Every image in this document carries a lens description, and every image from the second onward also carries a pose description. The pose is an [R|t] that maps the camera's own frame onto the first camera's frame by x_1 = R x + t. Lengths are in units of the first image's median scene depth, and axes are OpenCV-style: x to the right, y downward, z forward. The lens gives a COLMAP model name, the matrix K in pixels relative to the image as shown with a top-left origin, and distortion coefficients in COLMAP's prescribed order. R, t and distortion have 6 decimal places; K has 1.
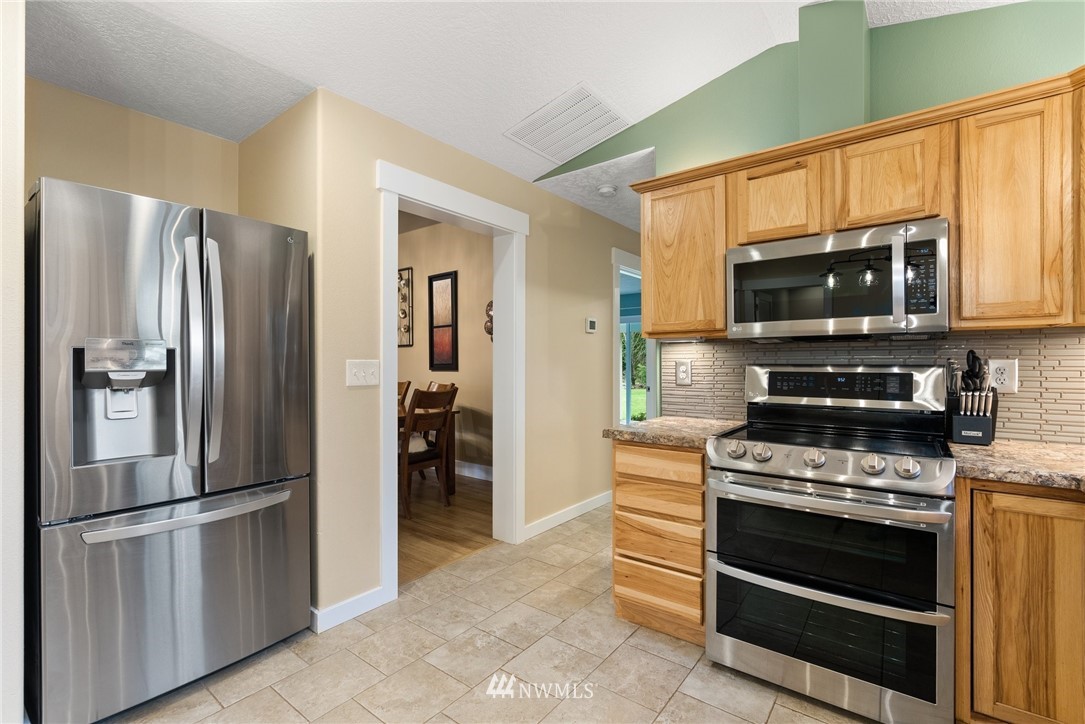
lens RADIAL K [[501.4, 0, 534.5], [0, 501.4, 356.6], [0, 0, 1]] dist [-0.002350, -0.000066]
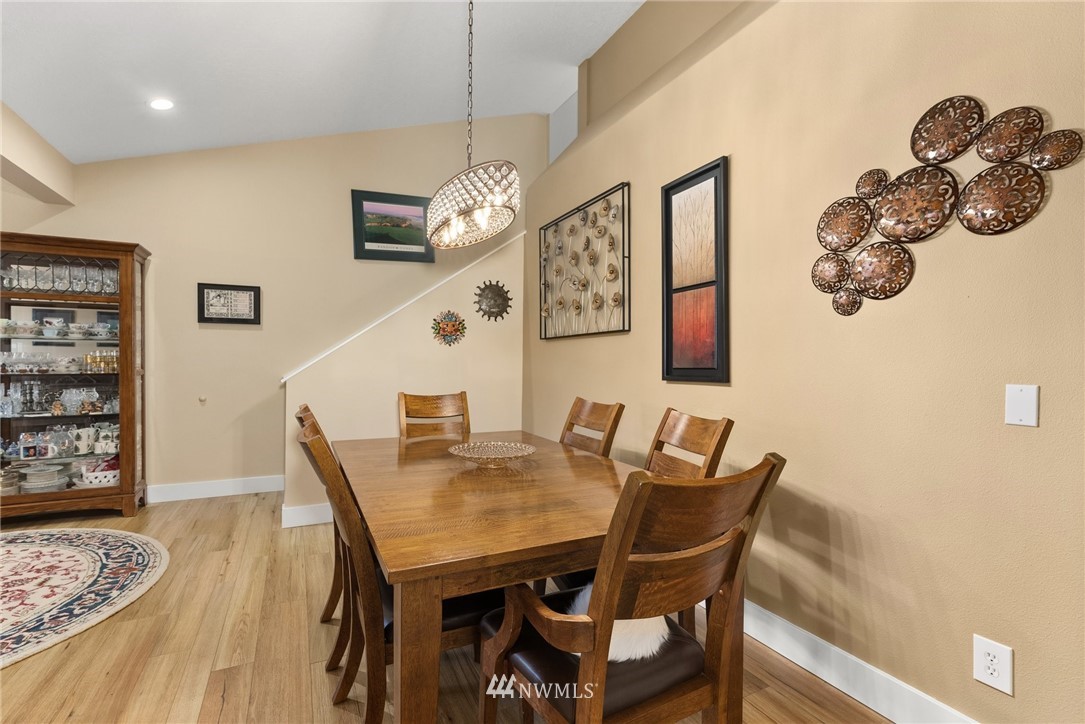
lens RADIAL K [[501.4, 0, 534.5], [0, 501.4, 356.6], [0, 0, 1]] dist [-0.002350, -0.000066]
pose [[0.906575, 0.004441, -0.422021, -0.160436], [-0.004310, 0.999990, 0.001264, 0.004885], [0.422022, 0.000672, 0.906585, 0.692203]]
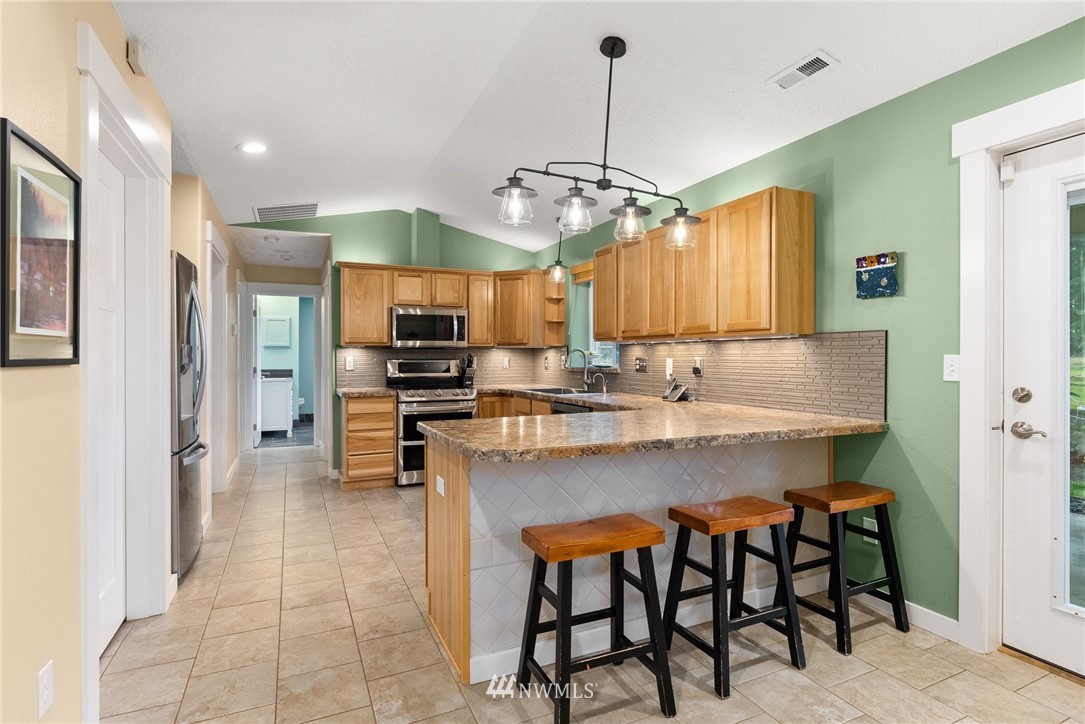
lens RADIAL K [[525.7, 0, 542.5], [0, 525.7, 362.0], [0, 0, 1]] dist [-0.001465, -0.000104]
pose [[0.439135, -0.002745, 0.898417, -0.719026], [-0.001303, 0.999992, 0.003692, 0.010115], [-0.898420, -0.002792, 0.439128, -0.310543]]
